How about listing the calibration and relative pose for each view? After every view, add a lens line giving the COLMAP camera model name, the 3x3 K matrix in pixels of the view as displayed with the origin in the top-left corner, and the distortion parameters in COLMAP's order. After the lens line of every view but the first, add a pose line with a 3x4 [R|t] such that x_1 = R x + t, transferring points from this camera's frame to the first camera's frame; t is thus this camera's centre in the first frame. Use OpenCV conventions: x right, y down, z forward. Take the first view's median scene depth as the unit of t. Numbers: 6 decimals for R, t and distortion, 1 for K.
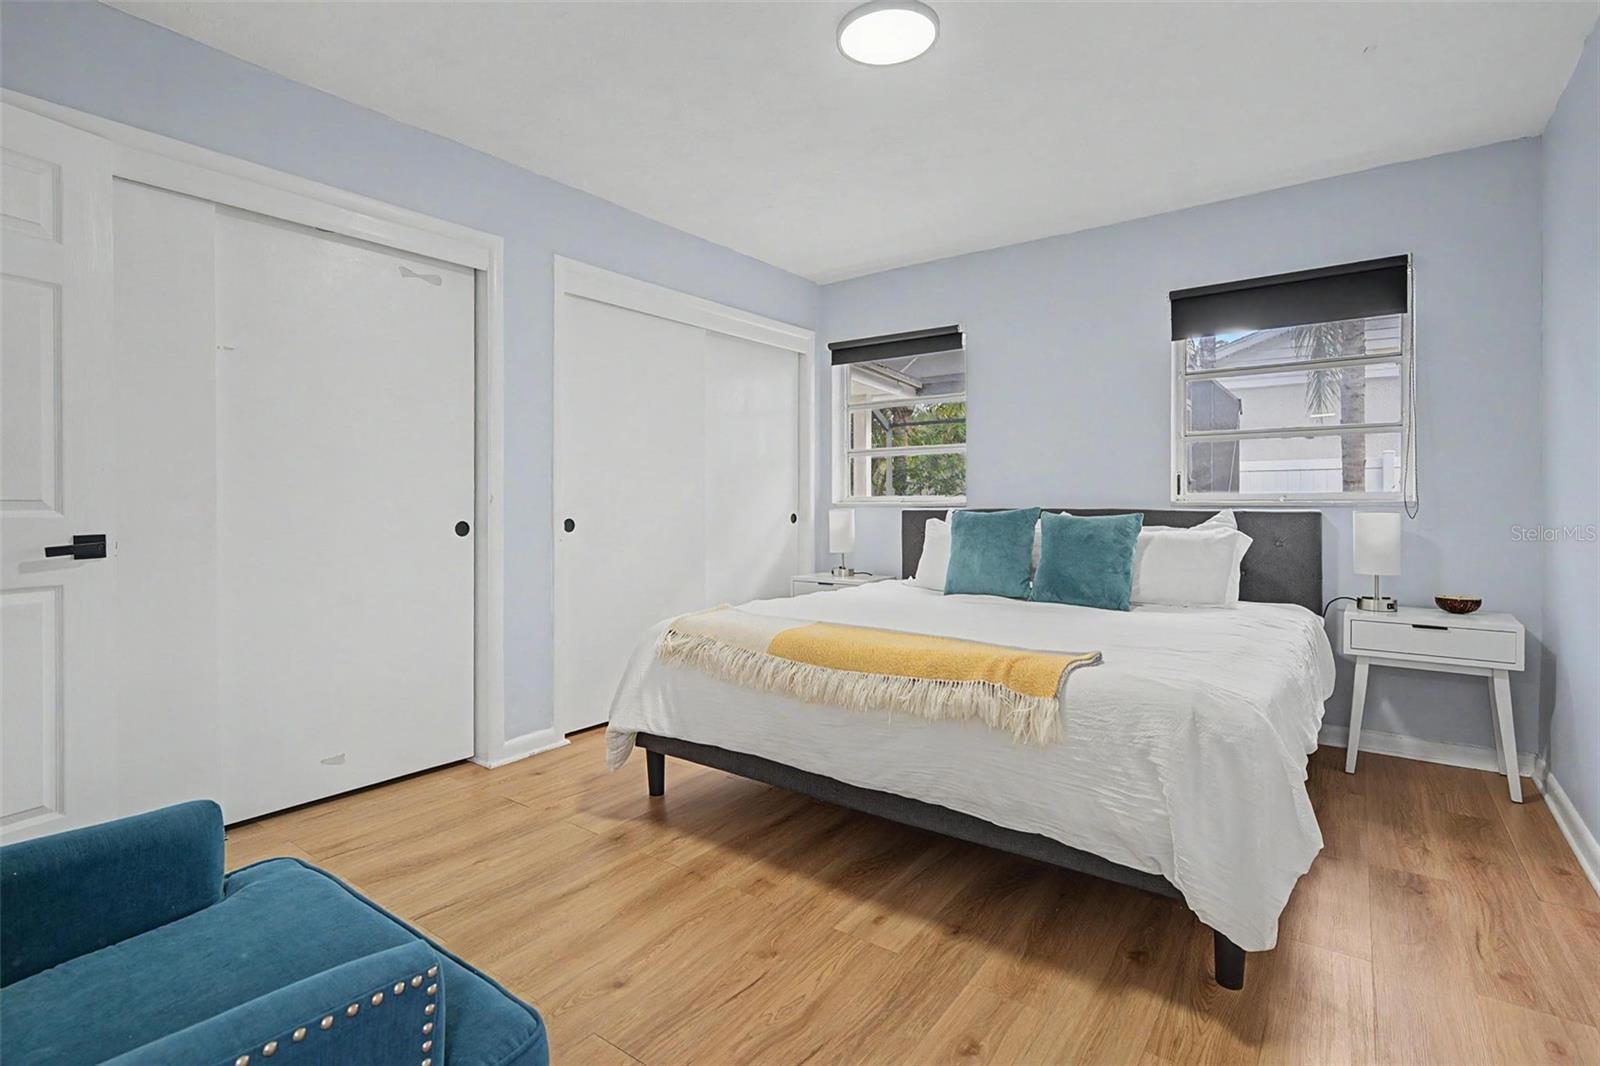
lens RADIAL K [[768.9, 0, 801.5], [0, 768.9, 510.1], [0, 0, 1]] dist [0.000312, 0.000262]
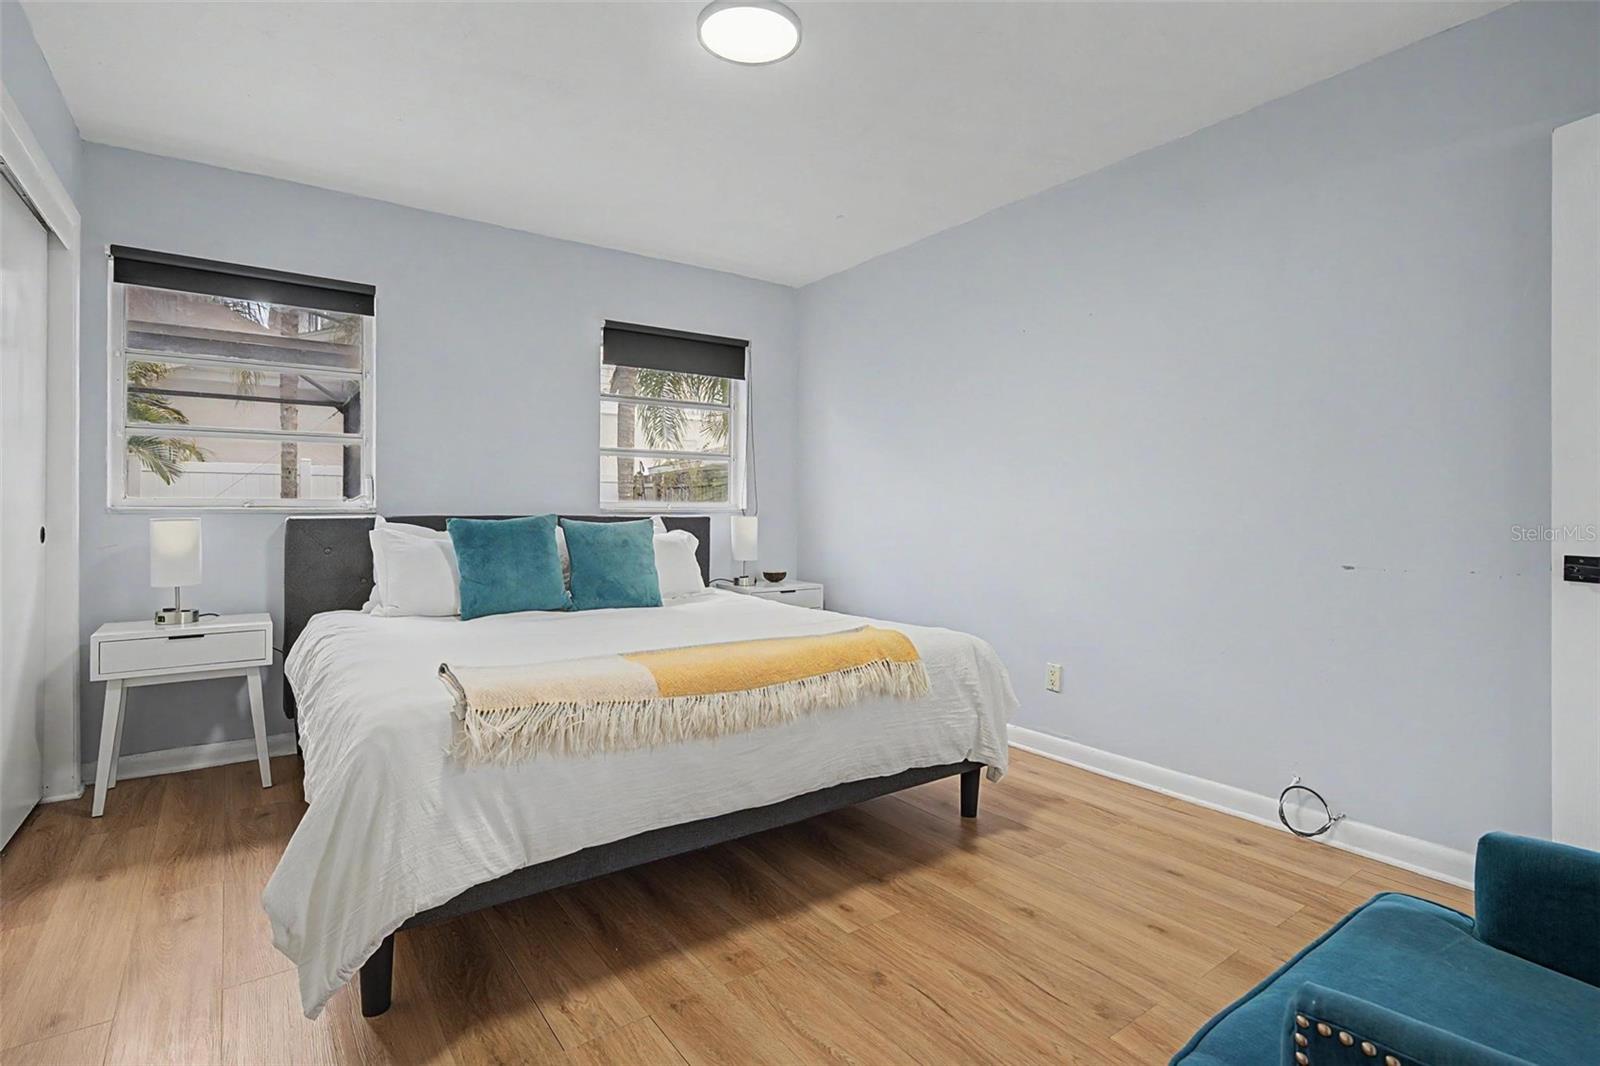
lens RADIAL K [[768.9, 0, 801.5], [0, 768.9, 510.1], [0, 0, 1]] dist [0.000312, 0.000262]
pose [[0.307465, 0.002246, 0.951557, -0.711929], [0.006114, 0.999972, -0.004336, -0.003856], [-0.951540, 0.007151, 0.307443, 0.569328]]
